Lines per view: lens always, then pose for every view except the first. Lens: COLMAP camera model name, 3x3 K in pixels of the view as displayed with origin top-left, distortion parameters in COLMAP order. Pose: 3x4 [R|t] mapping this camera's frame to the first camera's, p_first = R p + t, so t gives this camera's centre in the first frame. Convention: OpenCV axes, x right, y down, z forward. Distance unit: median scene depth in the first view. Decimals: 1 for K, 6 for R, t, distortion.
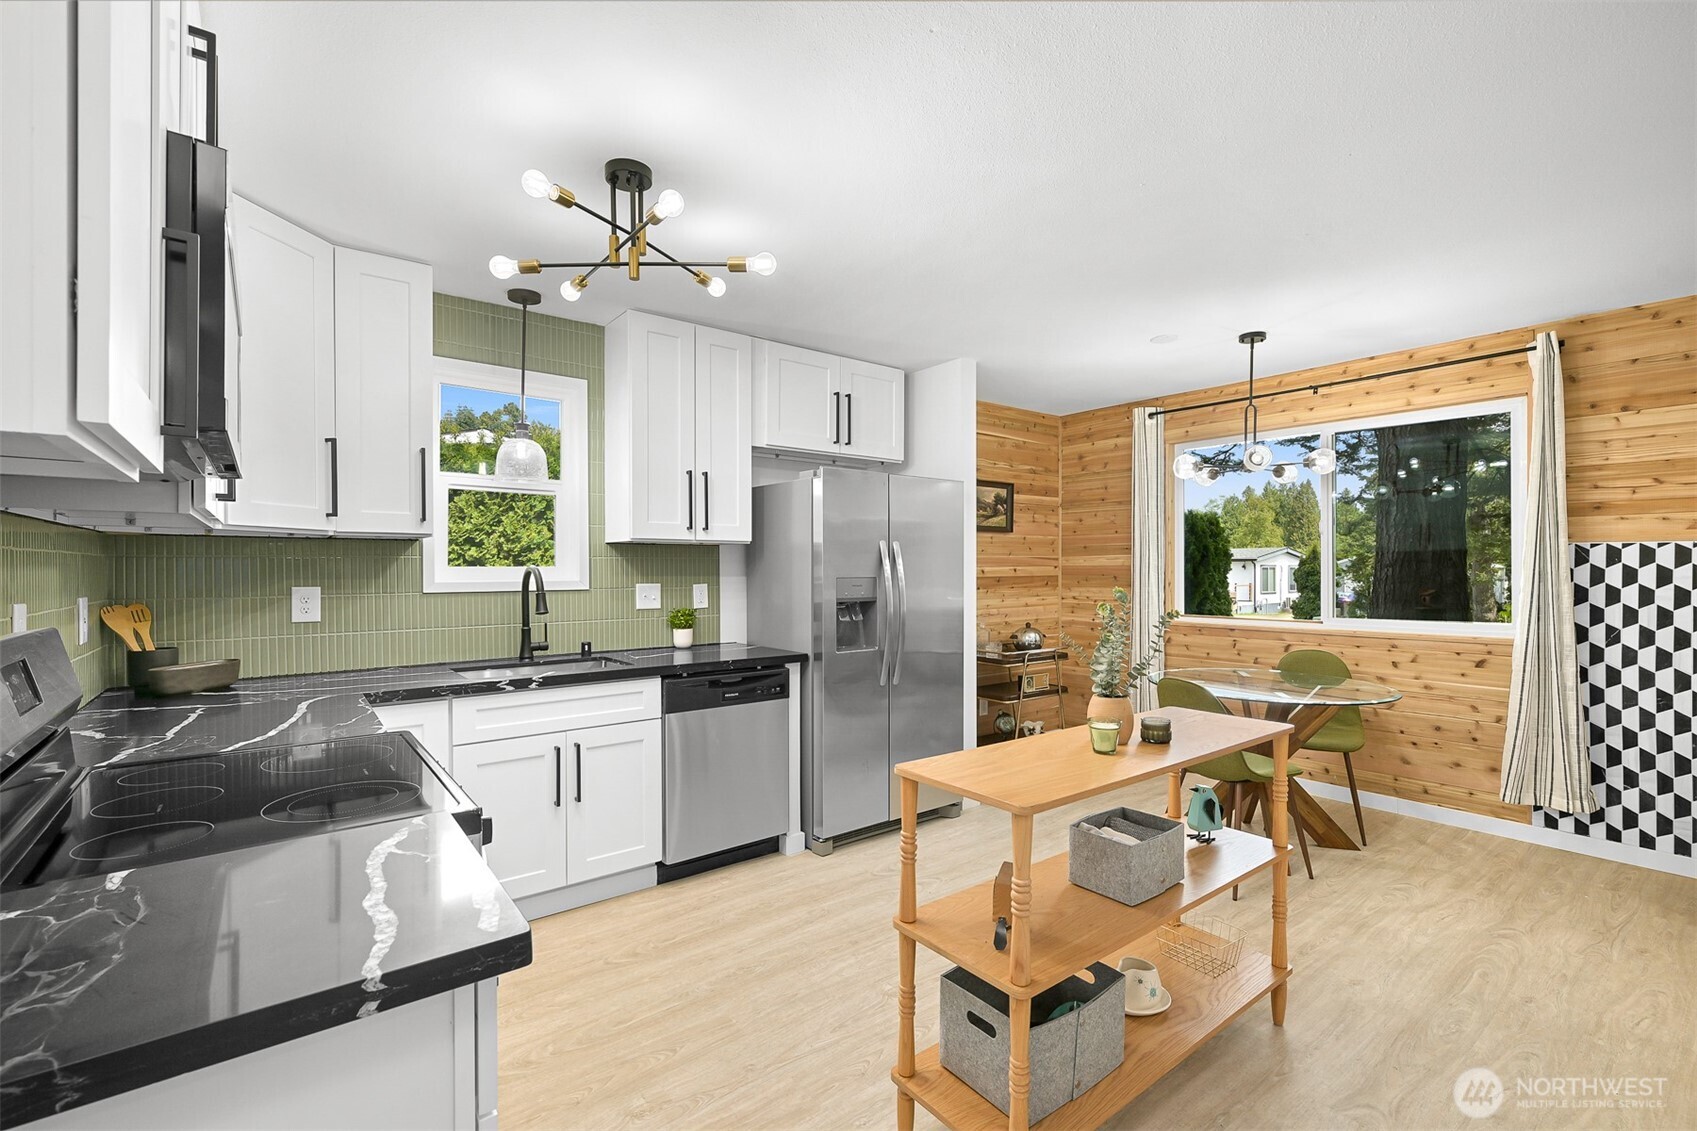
lens RADIAL K [[769.5, 0, 854.2], [0, 769.5, 561.4], [0, 0, 1]] dist [0.002484, -0.002022]
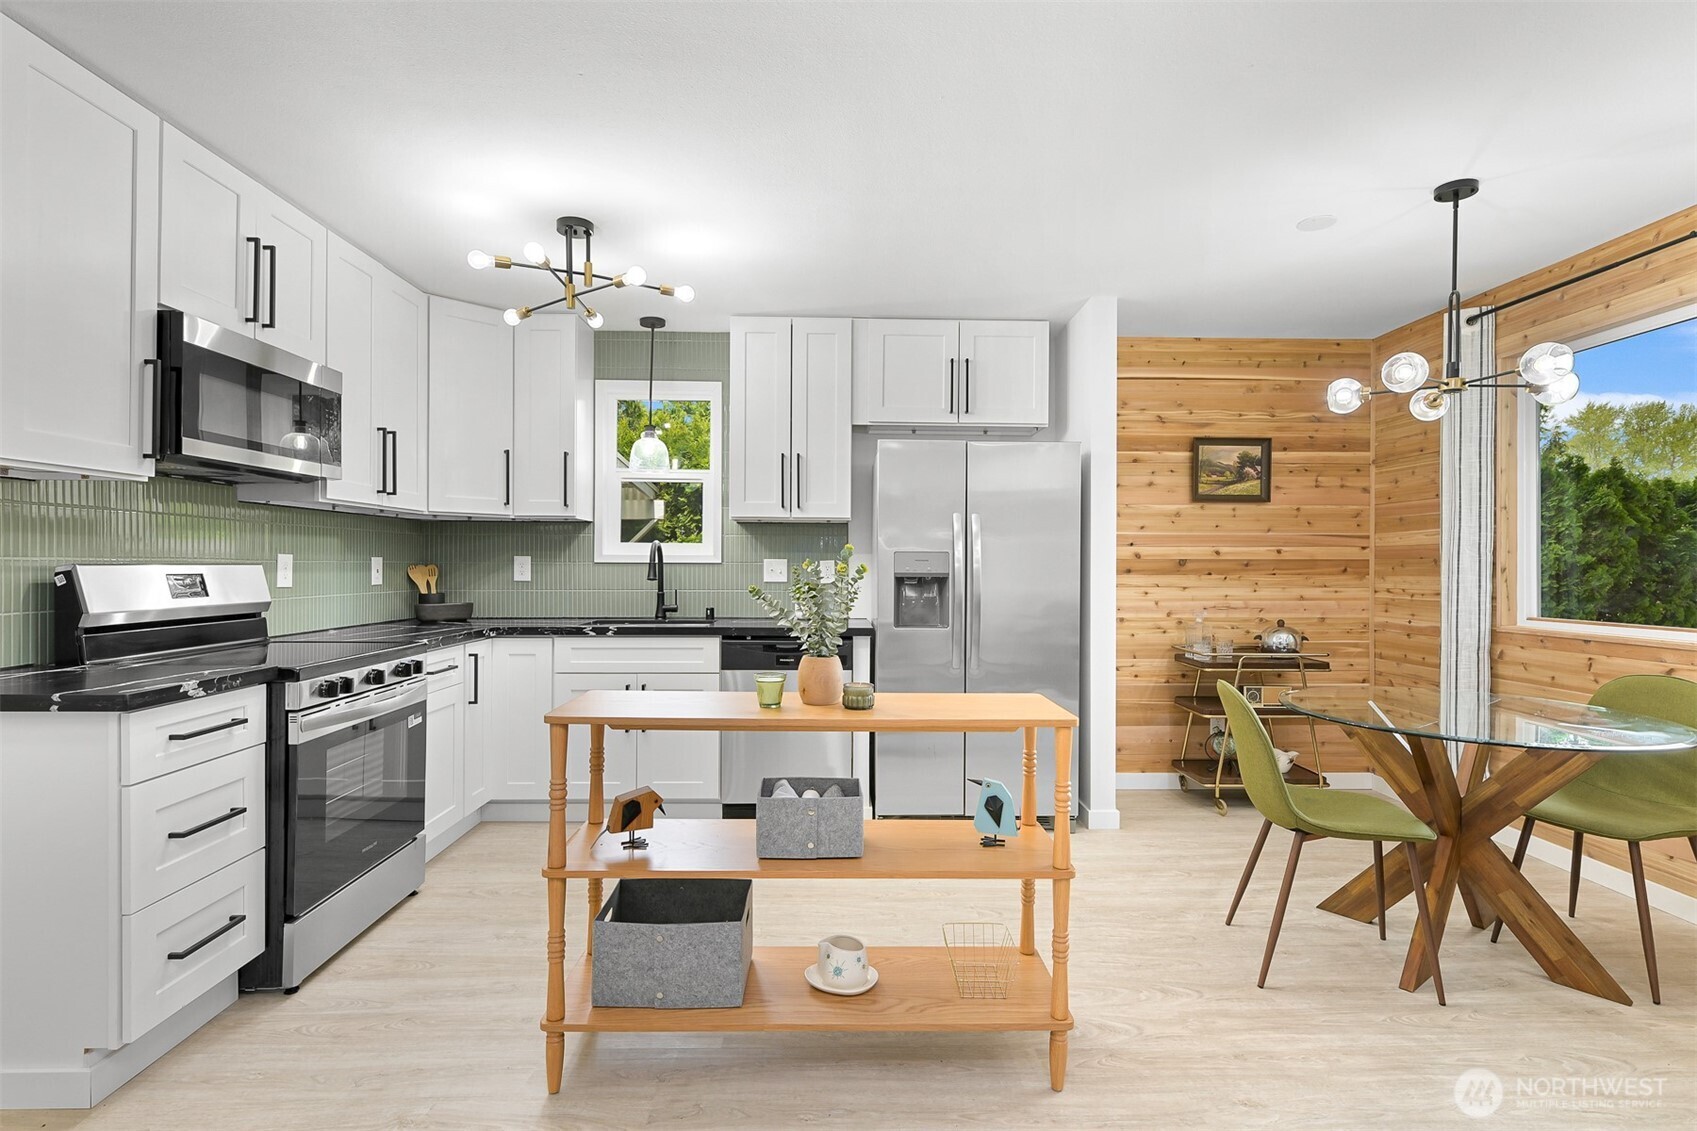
lens RADIAL K [[833.1, 0, 849.0], [0, 833.1, 564.6], [0, 0, 1]] dist [0.001461, 0.001321]
pose [[0.795834, 0.006315, -0.605482, 0.587348], [-0.000545, 0.999953, 0.009713, 0.027707], [0.605514, -0.007400, 0.795800, 0.118558]]
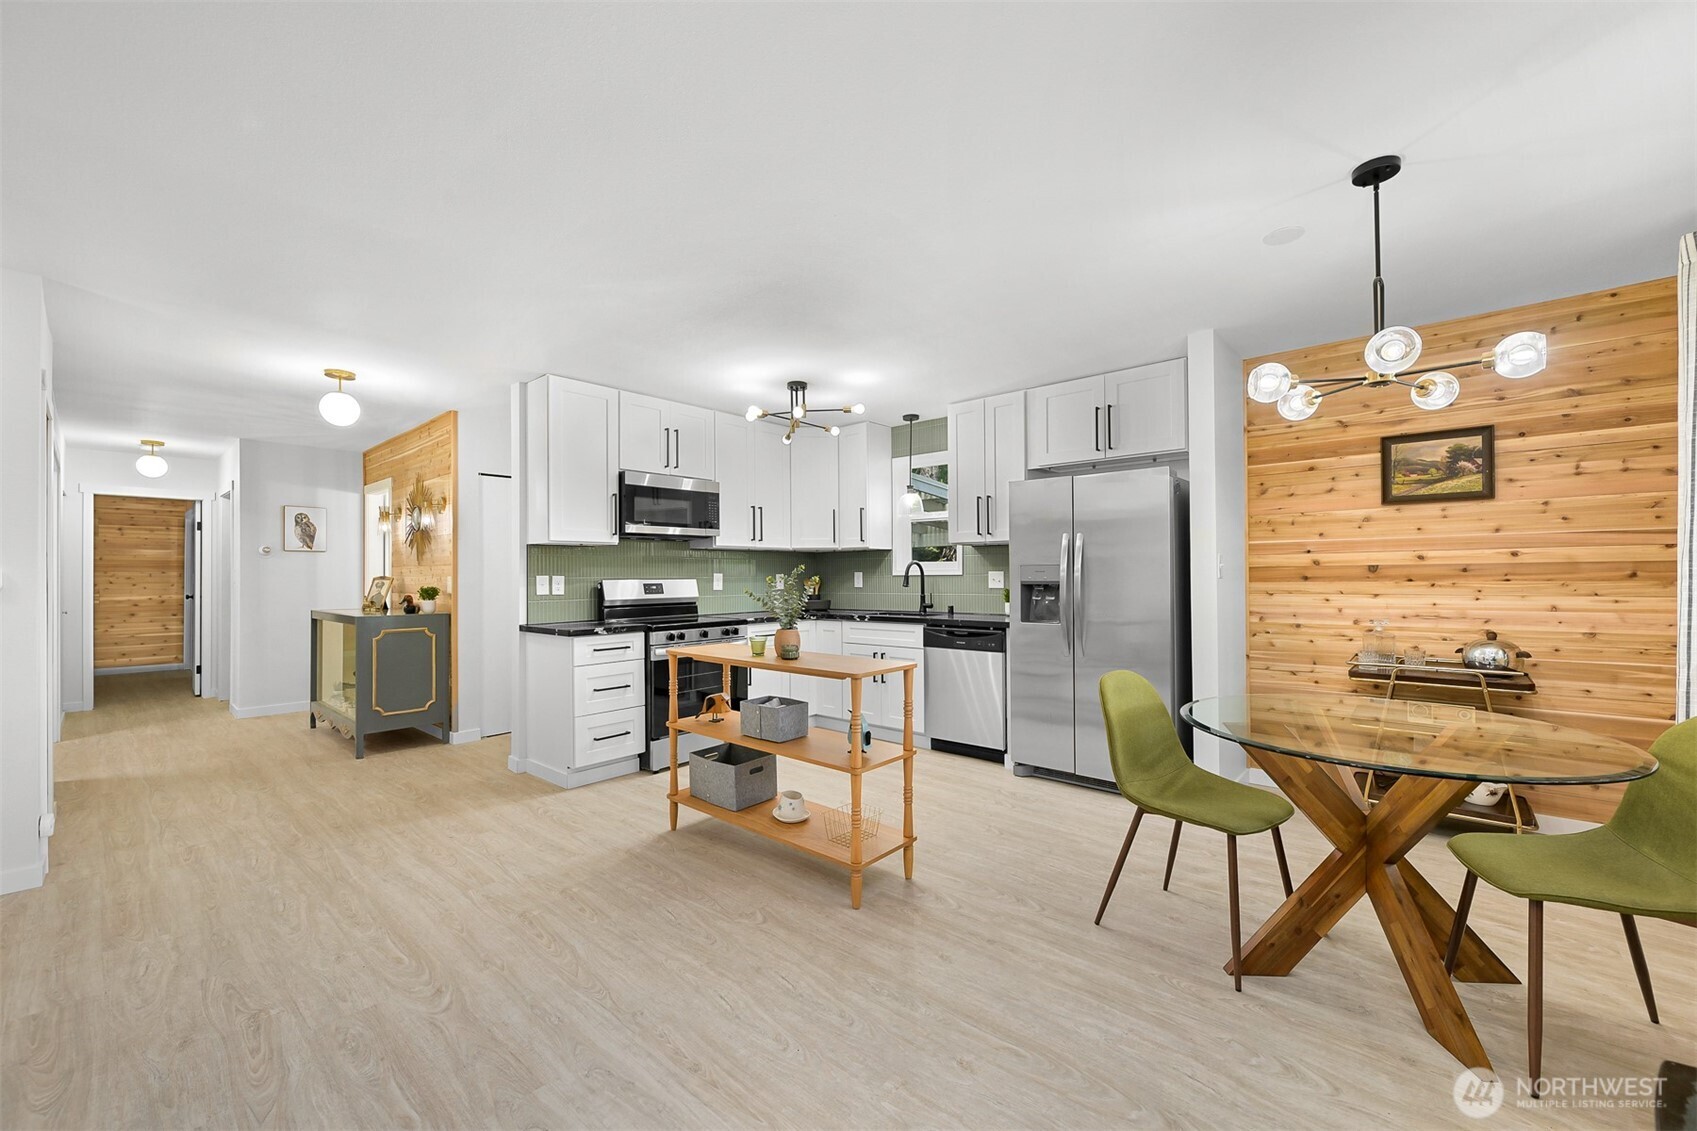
lens RADIAL K [[671.7, 0, 855.2], [0, 671.7, 570.6], [0, 0, 1]] dist [0.001101, -0.000522]
pose [[0.178763, -0.006665, -0.983870, 1.071555], [0.017474, 0.999841, -0.003598, 0.029814], [0.983737, -0.016548, 0.178851, 0.528586]]
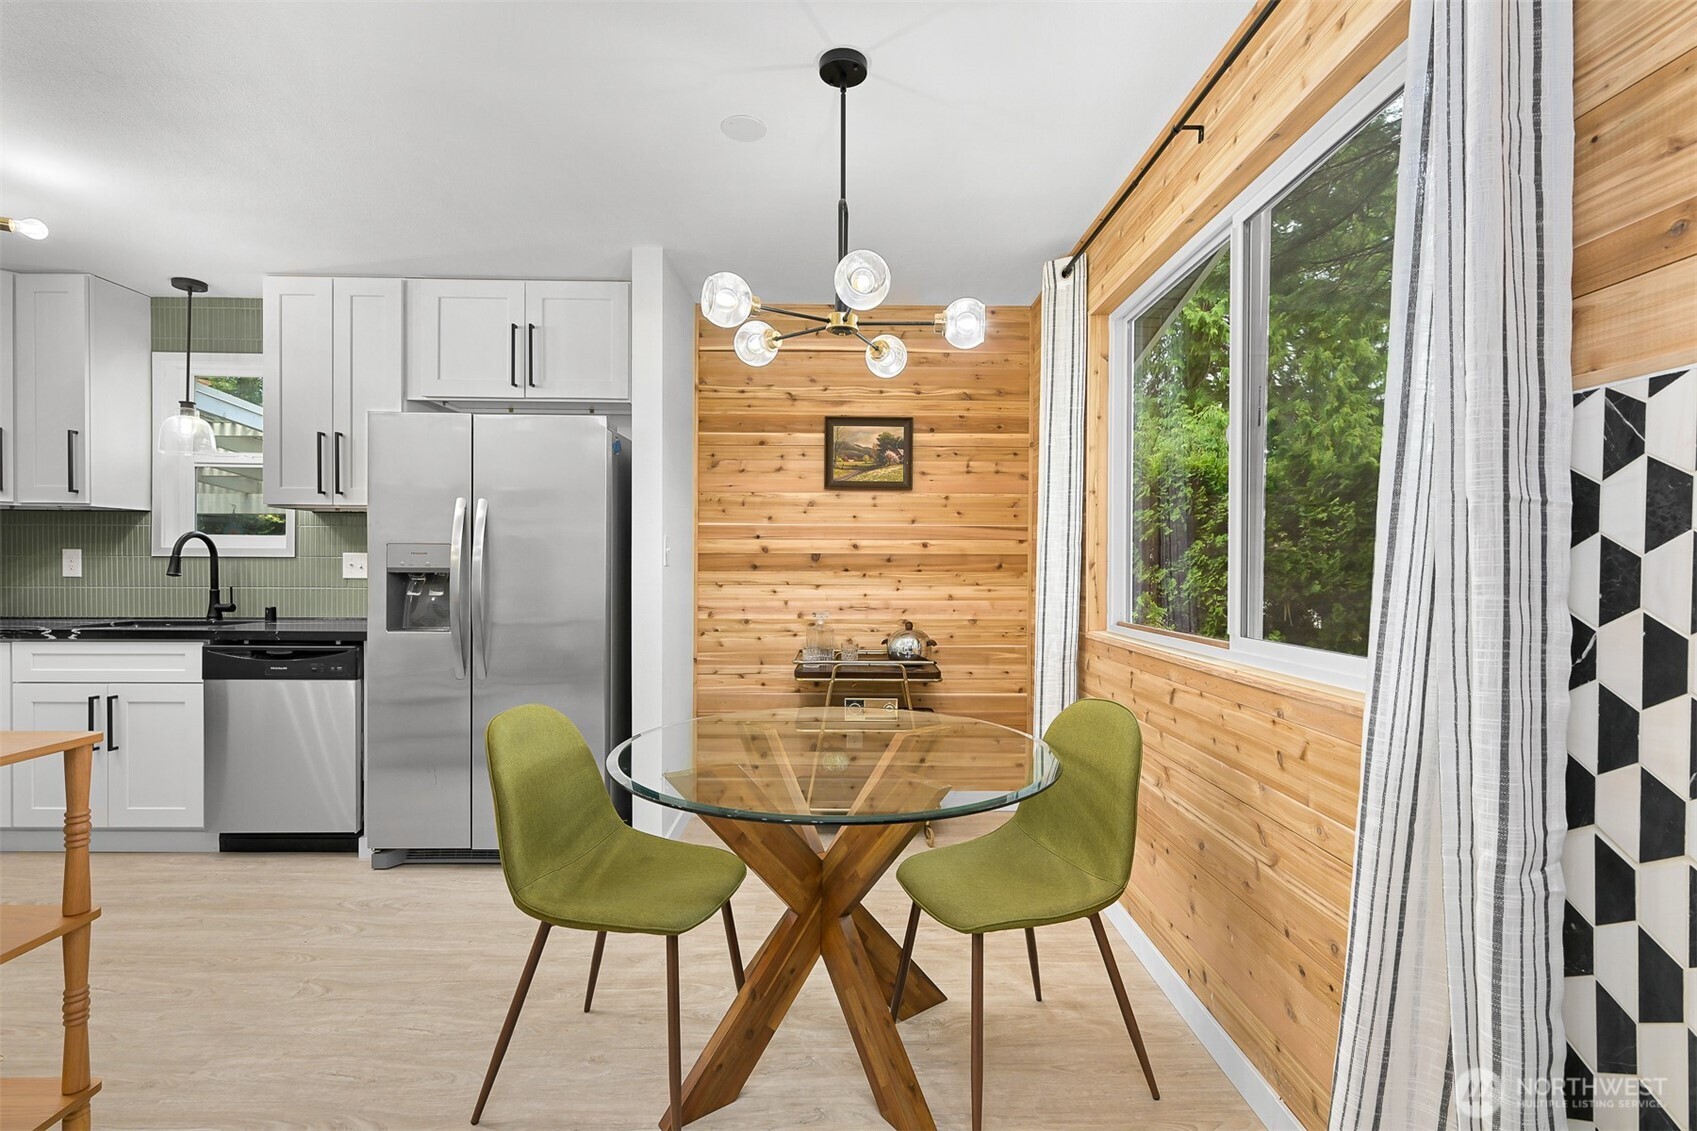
lens RADIAL K [[769.5, 0, 854.8], [0, 769.5, 573.3], [0, 0, 1]] dist [0.002484, -0.002022]
pose [[0.790644, 0.016121, -0.612064, 0.917348], [-0.002023, 0.999717, 0.023719, 0.033452], [0.612273, -0.017515, 0.790452, 0.659169]]
